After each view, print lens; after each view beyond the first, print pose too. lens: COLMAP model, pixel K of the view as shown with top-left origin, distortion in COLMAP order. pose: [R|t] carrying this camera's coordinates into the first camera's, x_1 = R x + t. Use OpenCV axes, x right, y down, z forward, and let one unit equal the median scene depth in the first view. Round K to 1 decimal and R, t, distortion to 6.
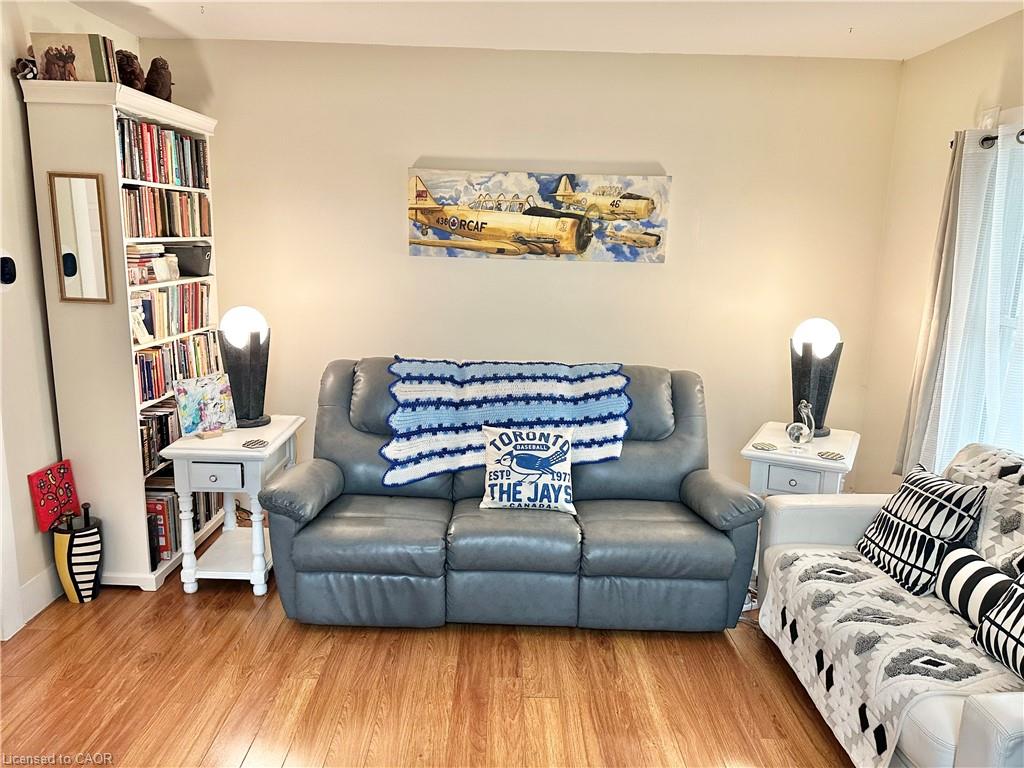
lens RADIAL K [[722.4, 0, 512.0], [0, 722.4, 384.0], [0, 0, 1]] dist [0.142127, -0.166677]
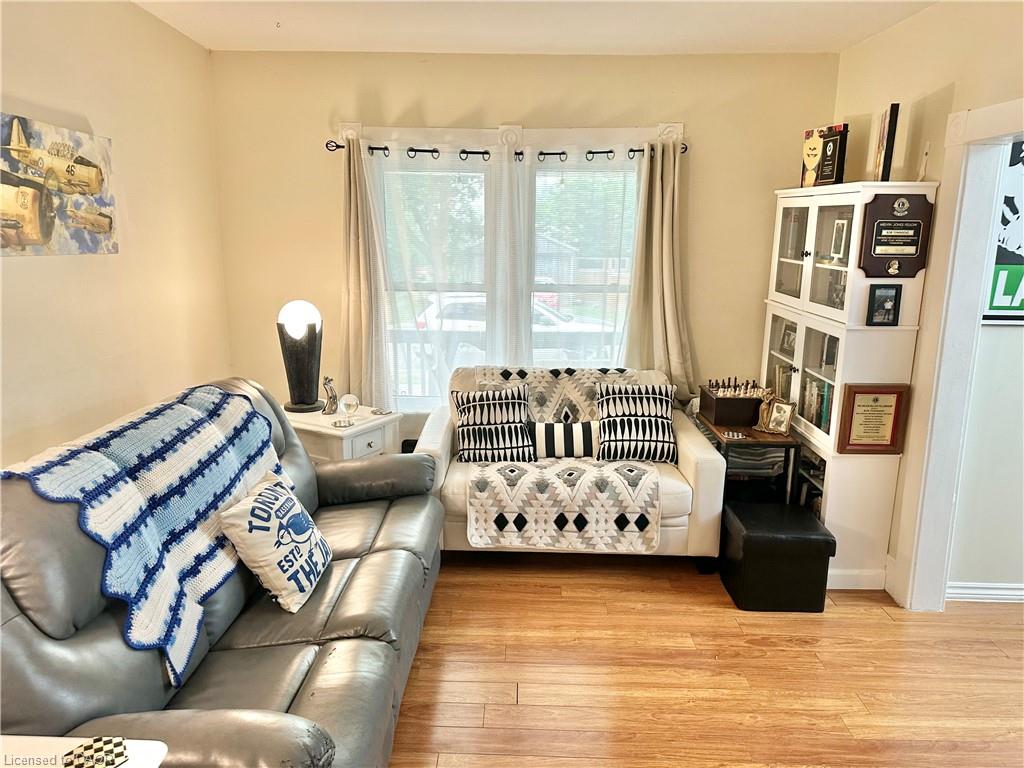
lens RADIAL K [[725.1, 0, 512.0], [0, 725.1, 384.0], [0, 0, 1]] dist [0.047584, -0.065136]
pose [[0.014871, -0.218155, 0.975801, -0.631603], [0.183979, 0.959843, 0.211784, -0.140272], [-0.982818, 0.176378, 0.054410, 0.671631]]
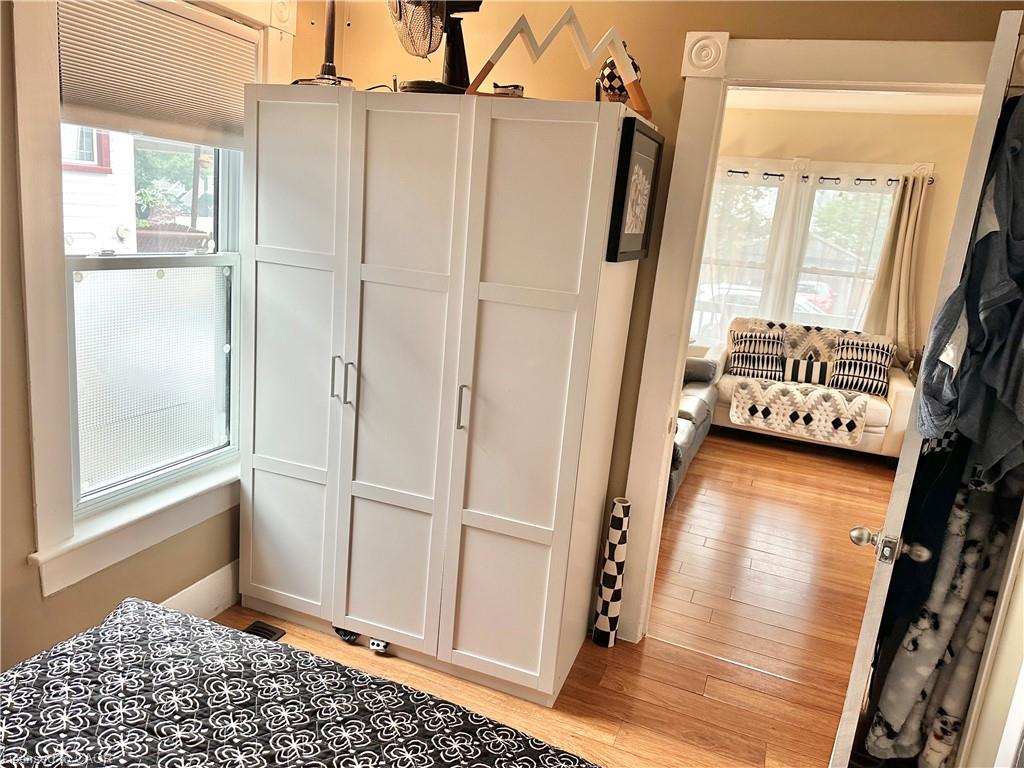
lens RADIAL K [[727.6, 0, 484.9], [0, 727.6, 382.0], [0, 0, 1]] dist [0.083472, -0.180325]
pose [[0.394306, -0.191066, 0.898898, -1.338590], [0.098599, 0.981297, 0.165329, -0.132003], [-0.913675, 0.023440, 0.405770, 0.658790]]
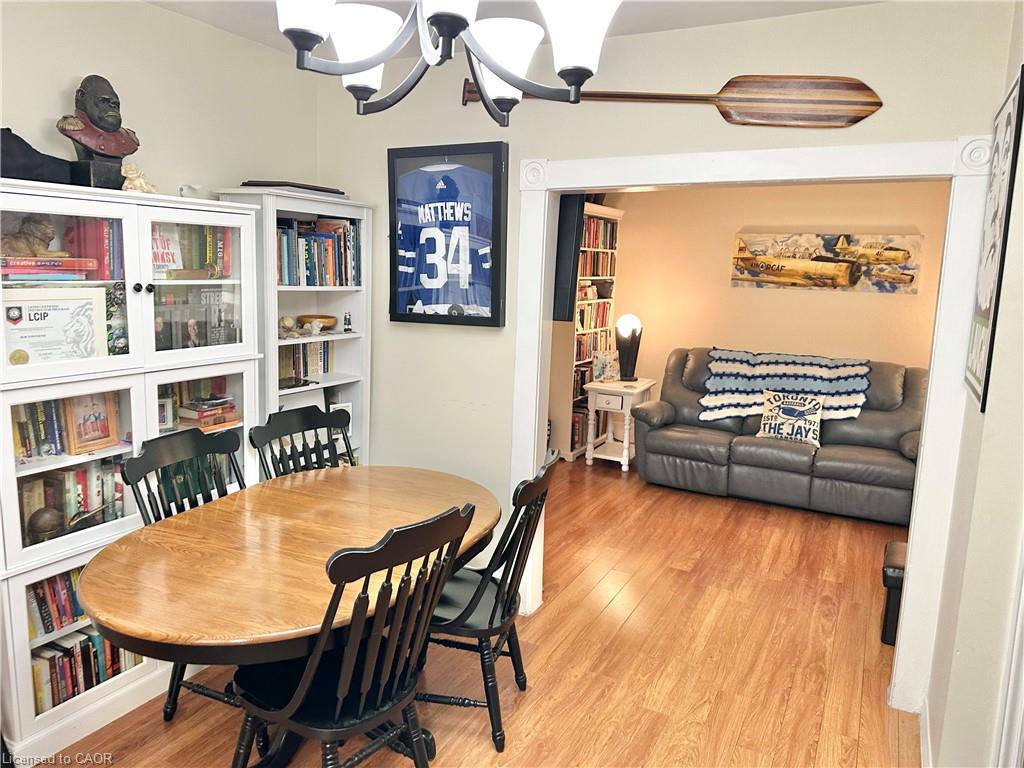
lens RADIAL K [[727.6, 0, 484.9], [0, 727.6, 382.0], [0, 0, 1]] dist [0.083472, -0.180325]
pose [[0.874459, 0.073527, -0.479495, 0.195769], [-0.099443, 0.994625, -0.028838, 0.146233], [0.474798, 0.072901, 0.877071, -0.727454]]
